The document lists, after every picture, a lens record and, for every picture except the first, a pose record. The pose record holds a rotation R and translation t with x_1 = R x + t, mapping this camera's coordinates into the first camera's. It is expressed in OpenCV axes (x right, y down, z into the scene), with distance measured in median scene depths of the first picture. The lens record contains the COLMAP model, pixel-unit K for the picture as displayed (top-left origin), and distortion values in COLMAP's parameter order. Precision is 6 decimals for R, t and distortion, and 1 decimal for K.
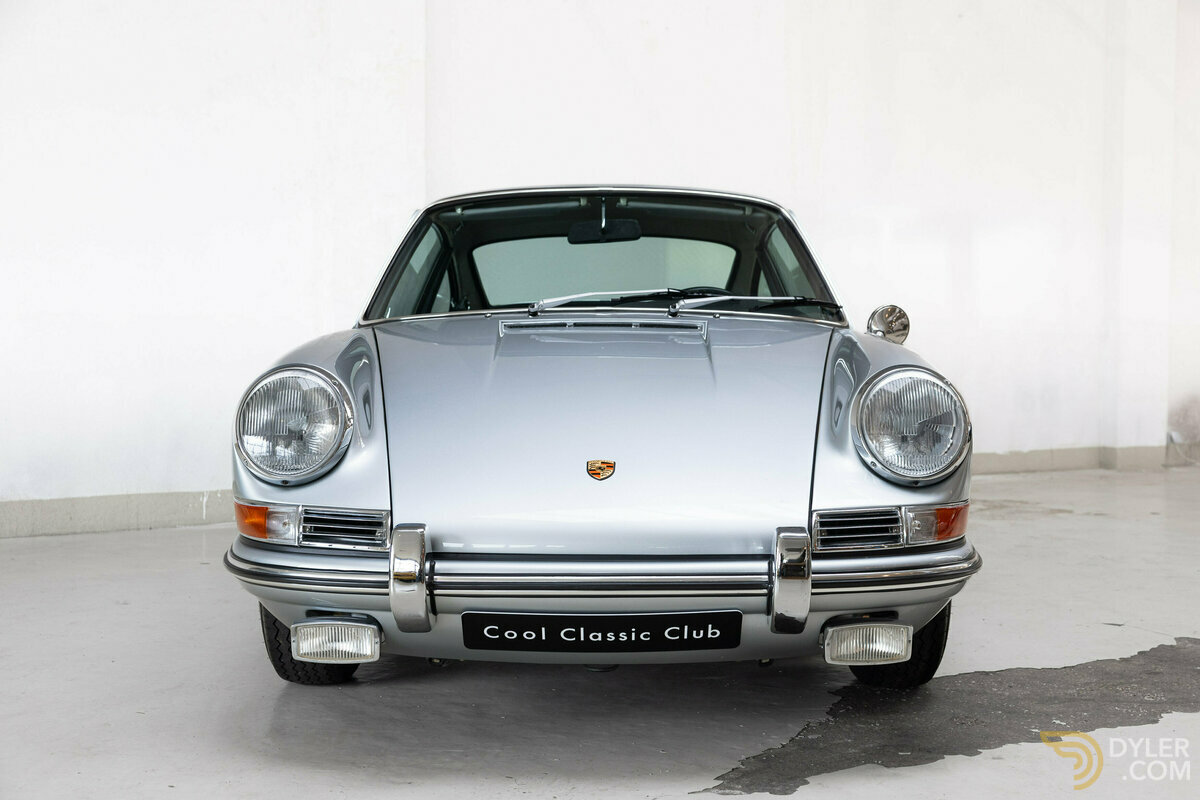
lens RADIAL K [[1628.5, 0, 607.2], [0, 1628.5, 399.3], [0, 0, 1]] dist [0.027141, 0.000000]
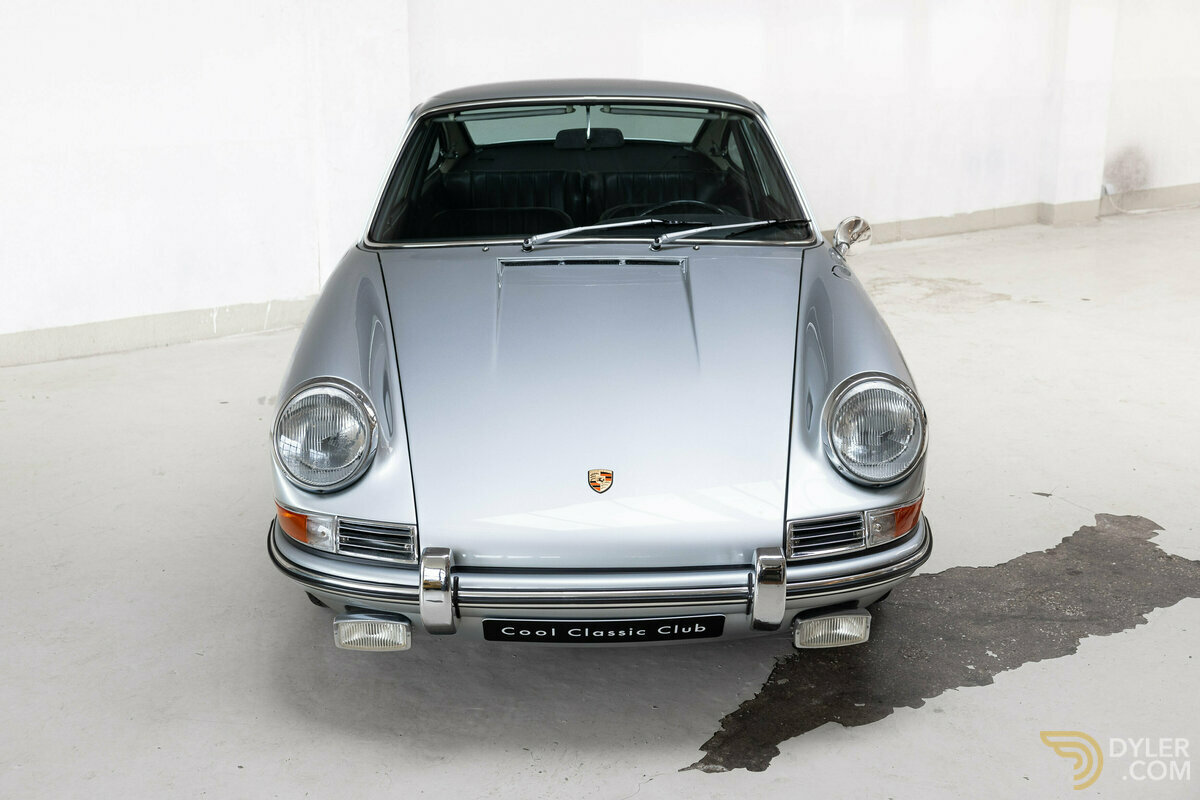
lens RADIAL K [[1549.6, 0, 593.4], [0, 1549.6, 352.7], [0, 0, 1]] dist [0.013983, 0.000000]
pose [[0.999796, -0.010312, 0.017353, -0.025858], [0.006176, 0.974704, 0.223414, -0.276657], [-0.019218, -0.223261, 0.974569, -0.027359]]
